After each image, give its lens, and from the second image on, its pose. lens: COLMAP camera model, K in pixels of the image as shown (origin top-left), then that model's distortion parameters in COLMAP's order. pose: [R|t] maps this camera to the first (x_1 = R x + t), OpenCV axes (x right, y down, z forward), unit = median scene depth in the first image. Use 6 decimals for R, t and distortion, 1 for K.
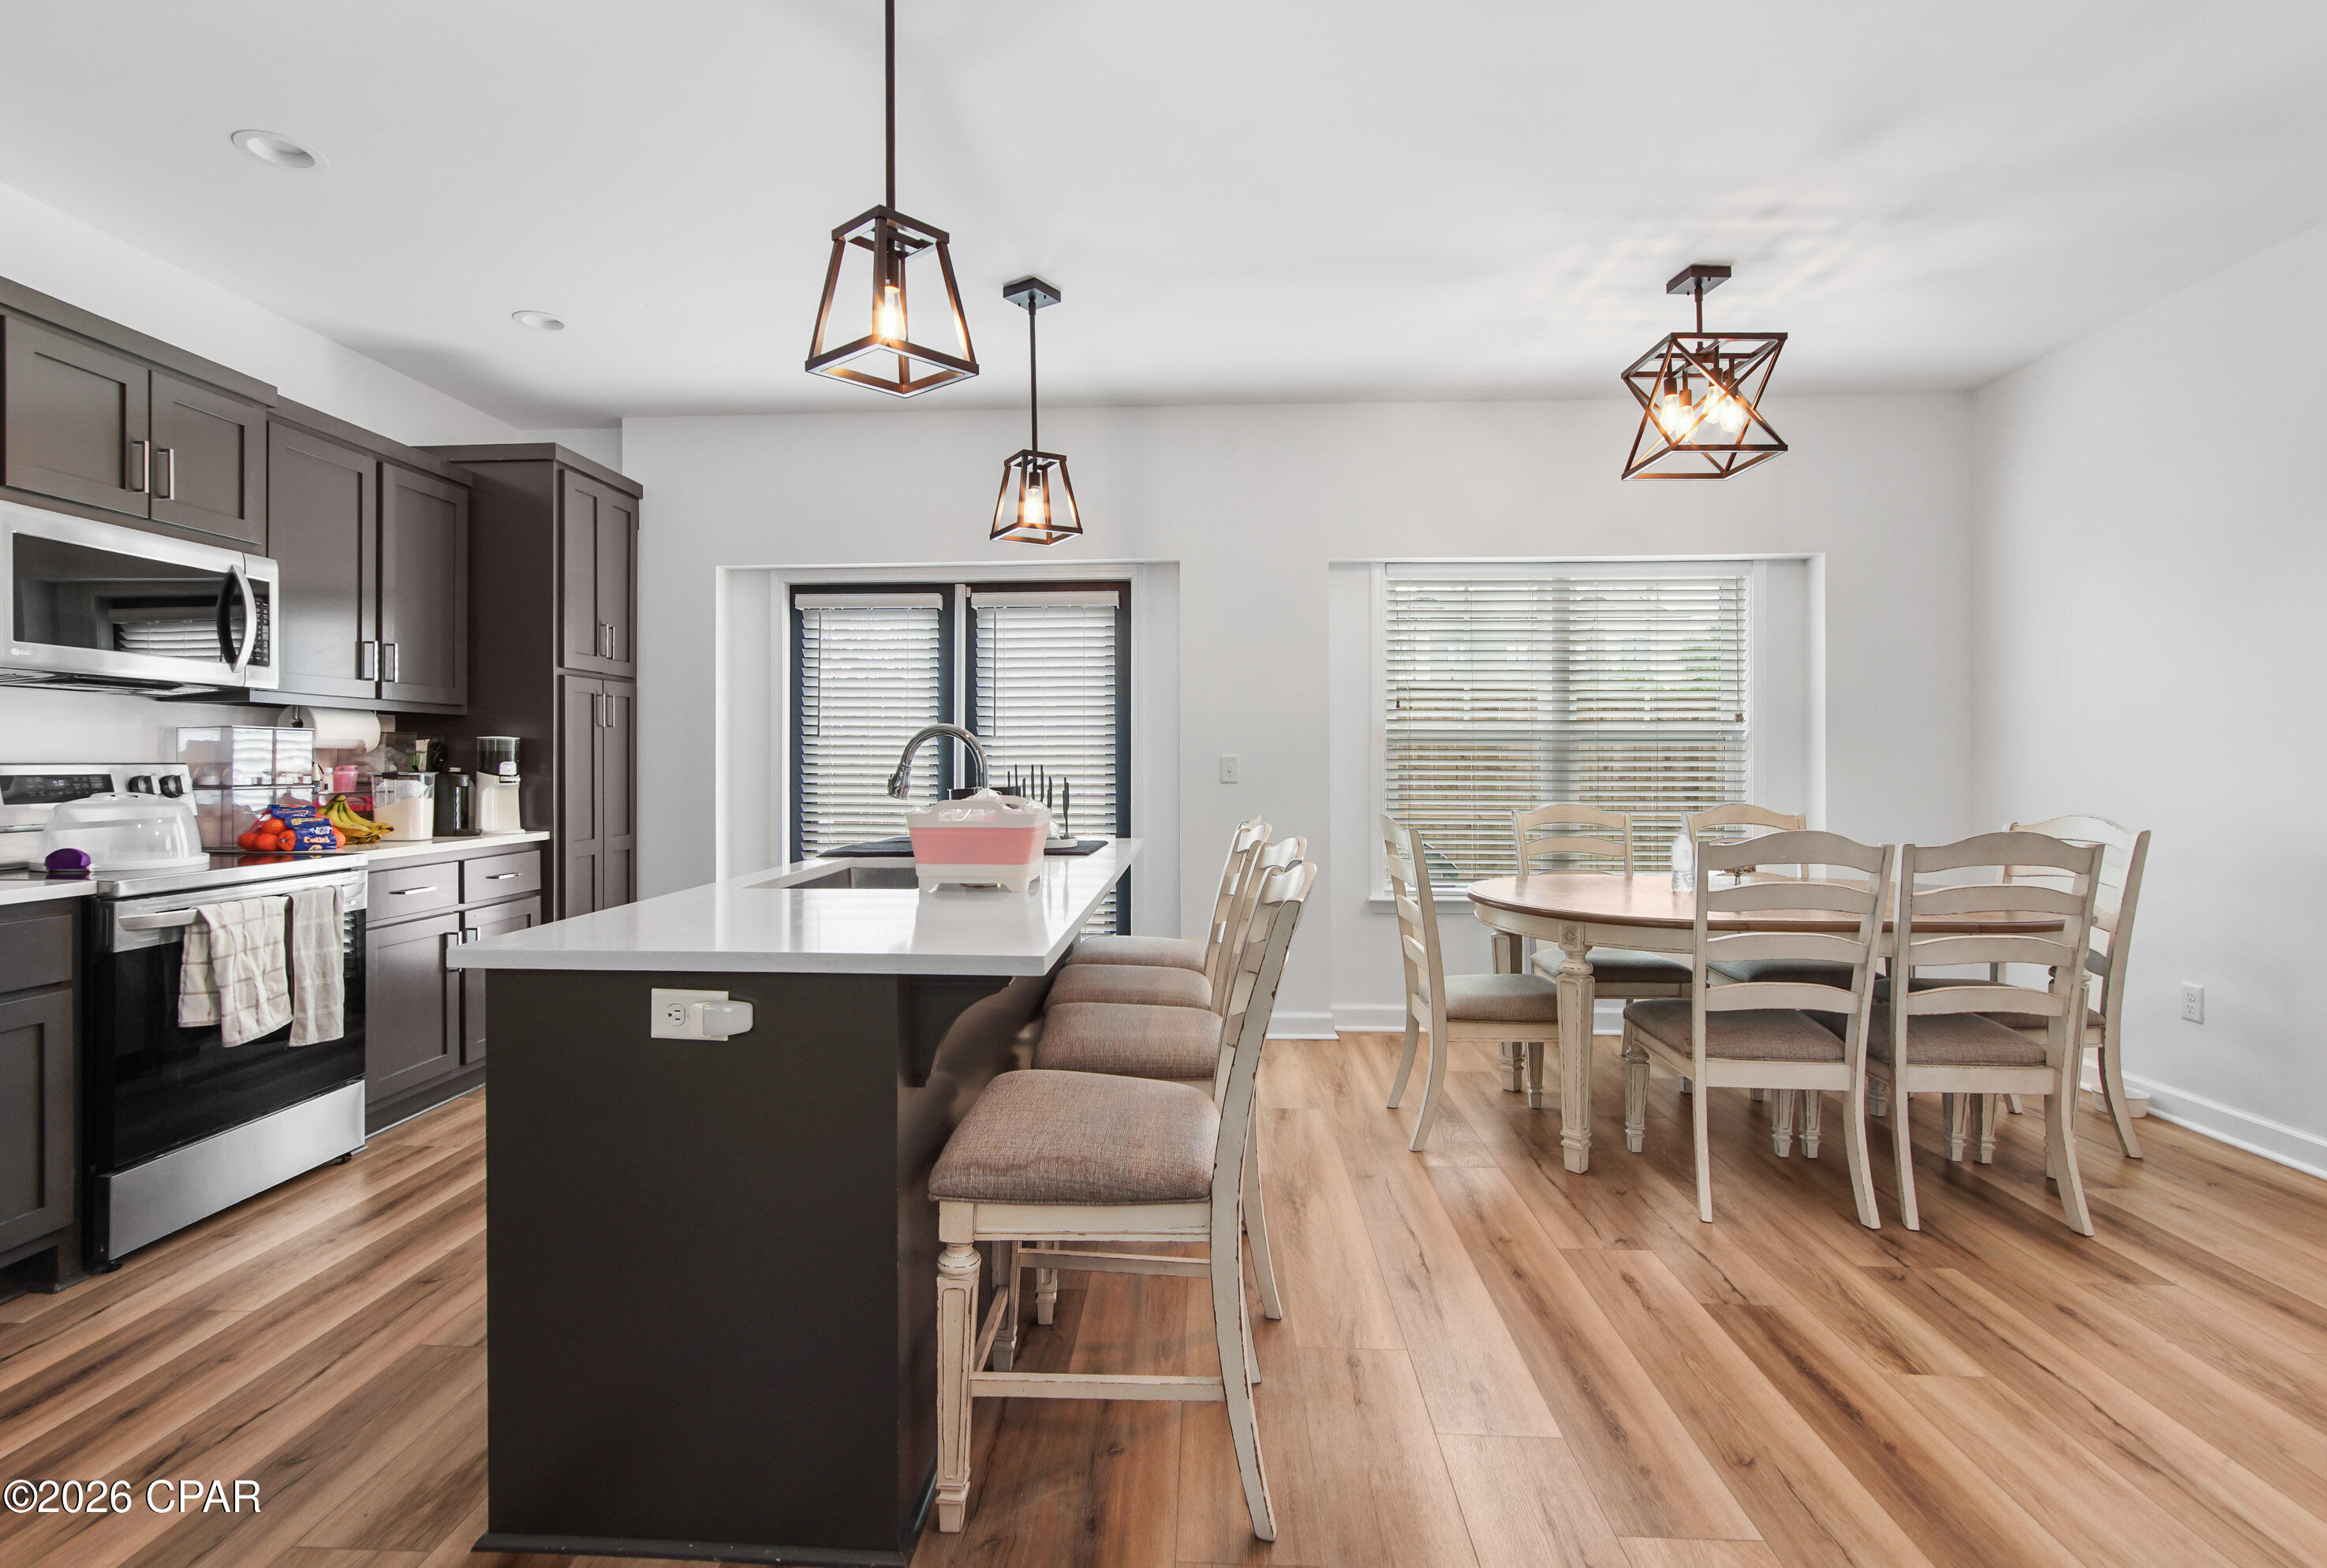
lens RADIAL K [[1084.1, 0, 1151.4], [0, 1084.1, 764.5], [0, 0, 1]] dist [-0.011153, 0.003192]
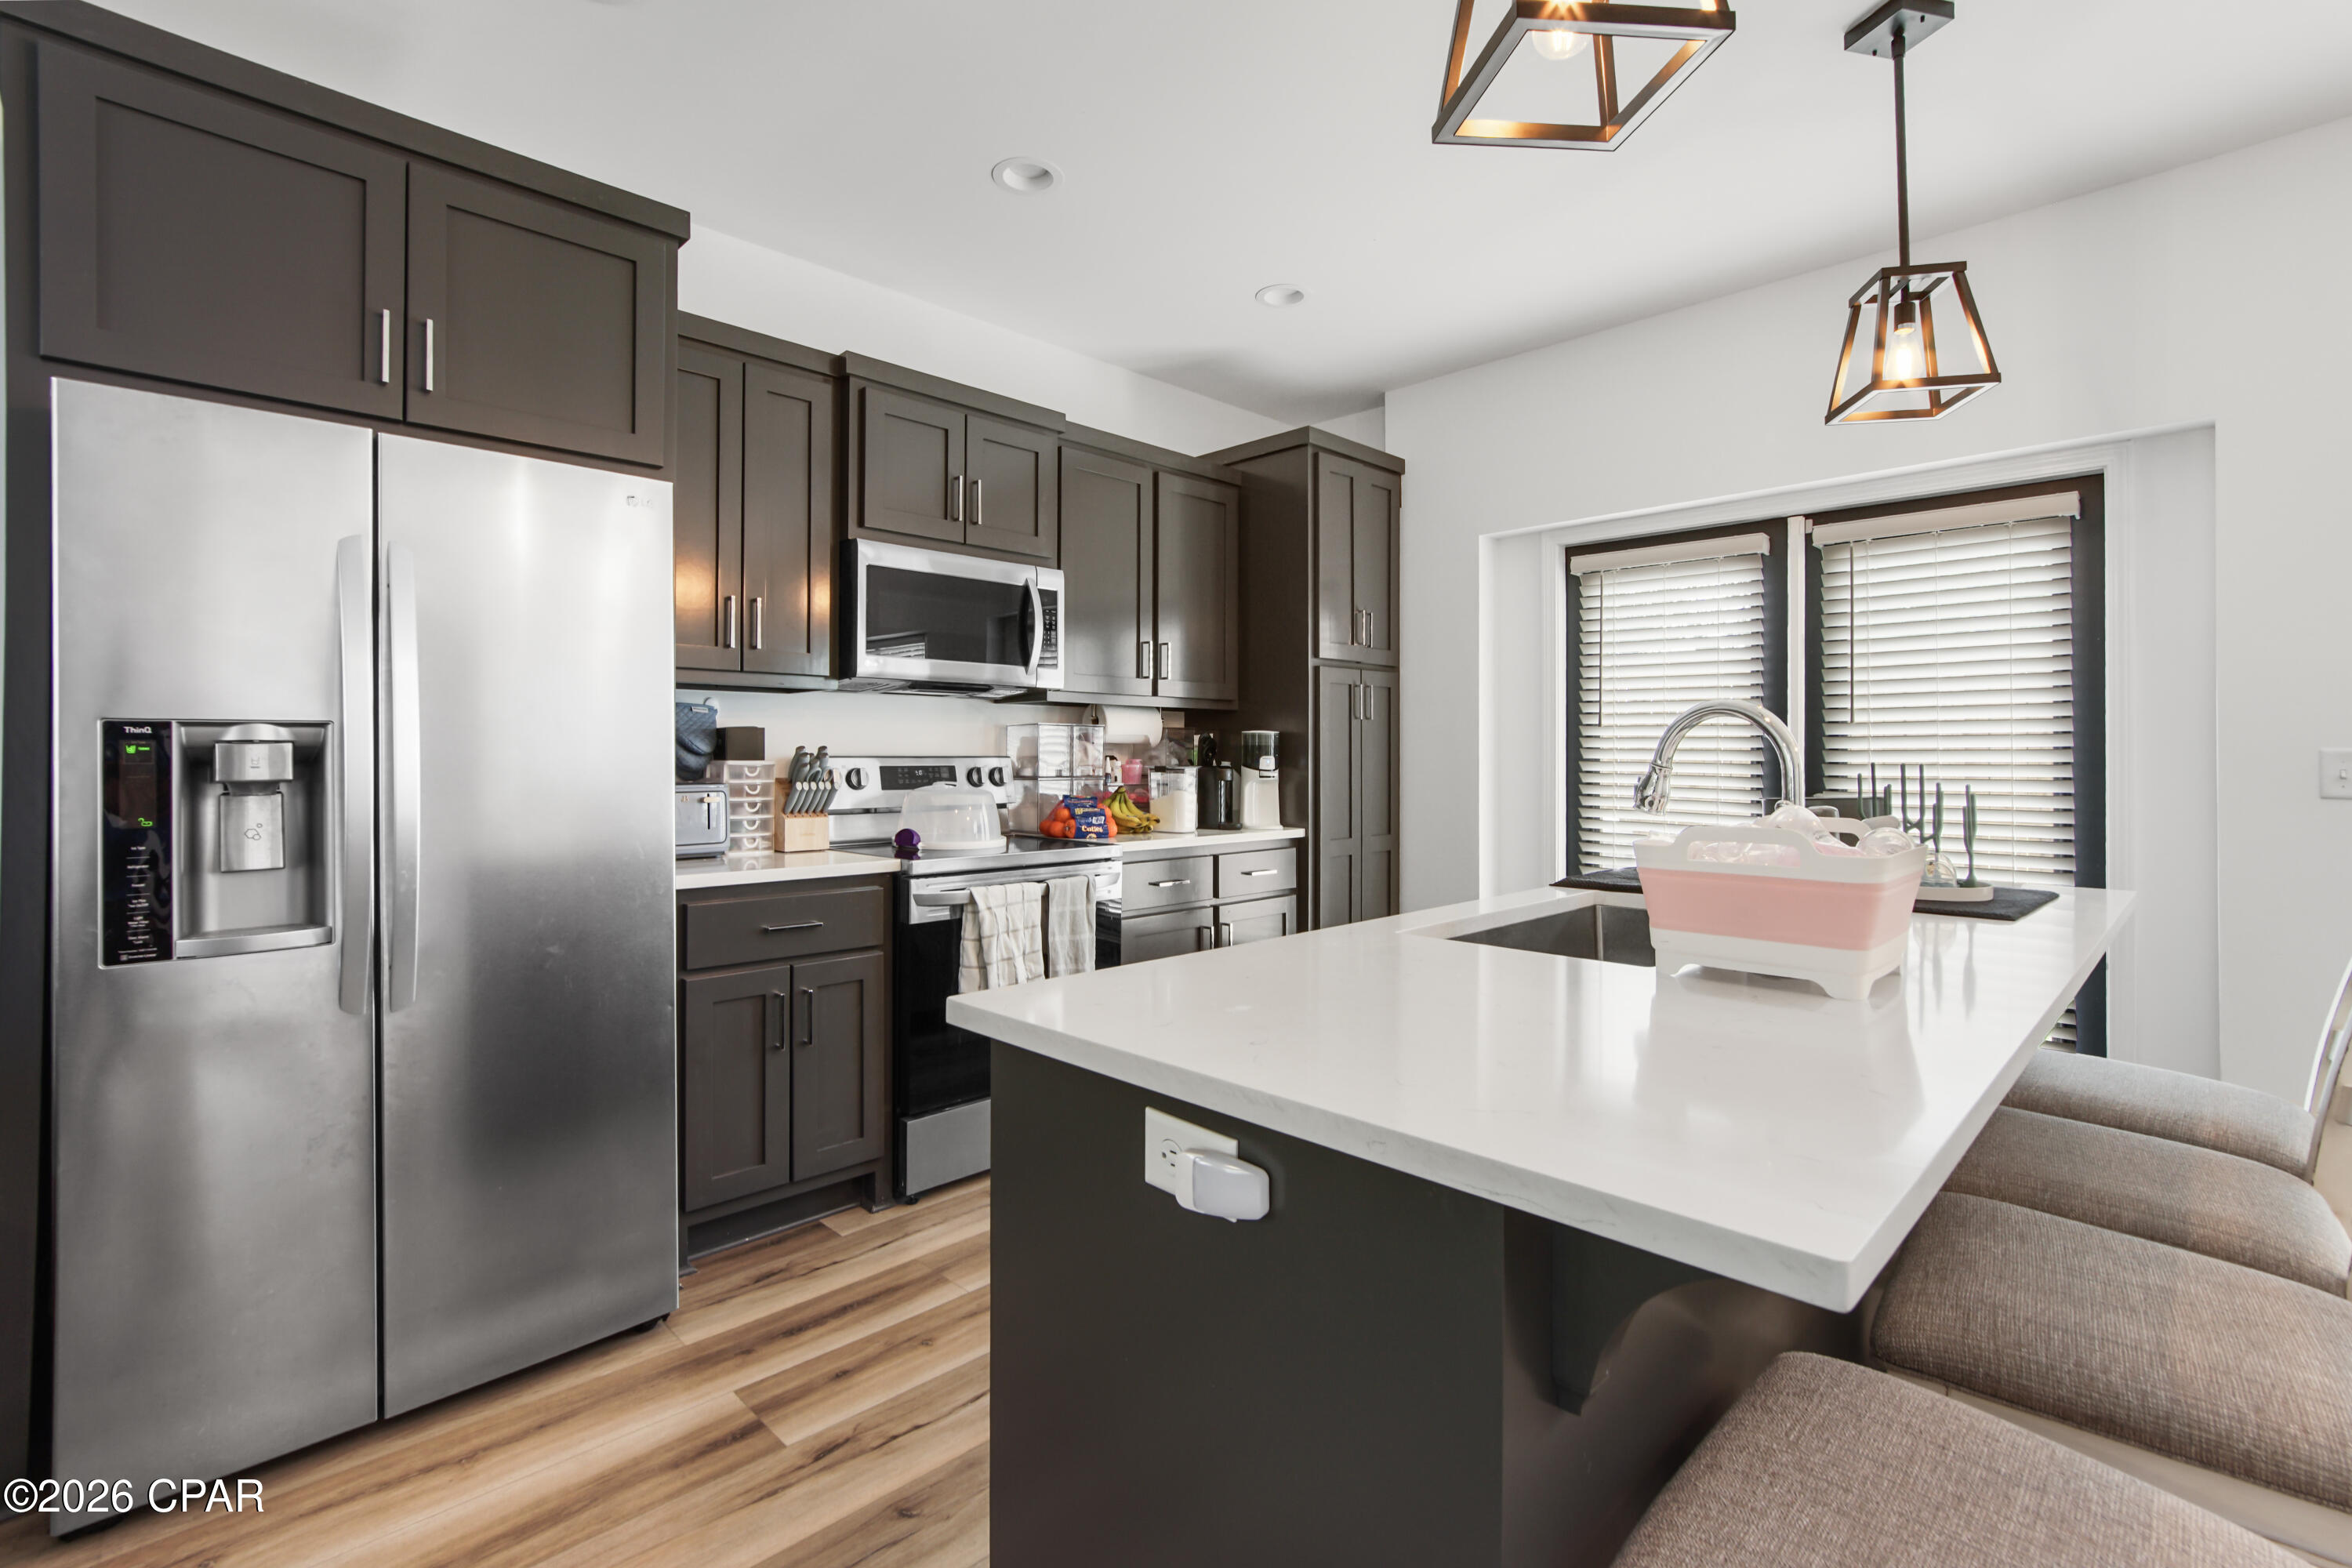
lens RADIAL K [[1067.6, 0, 1154.2], [0, 1067.6, 747.4], [0, 0, 1]] dist [-0.009168, -0.000182]
pose [[0.735027, -0.002479, -0.678033, -0.009906], [-0.004799, 0.999949, -0.008858, -0.001601], [0.678021, 0.009765, 0.734978, 0.236932]]
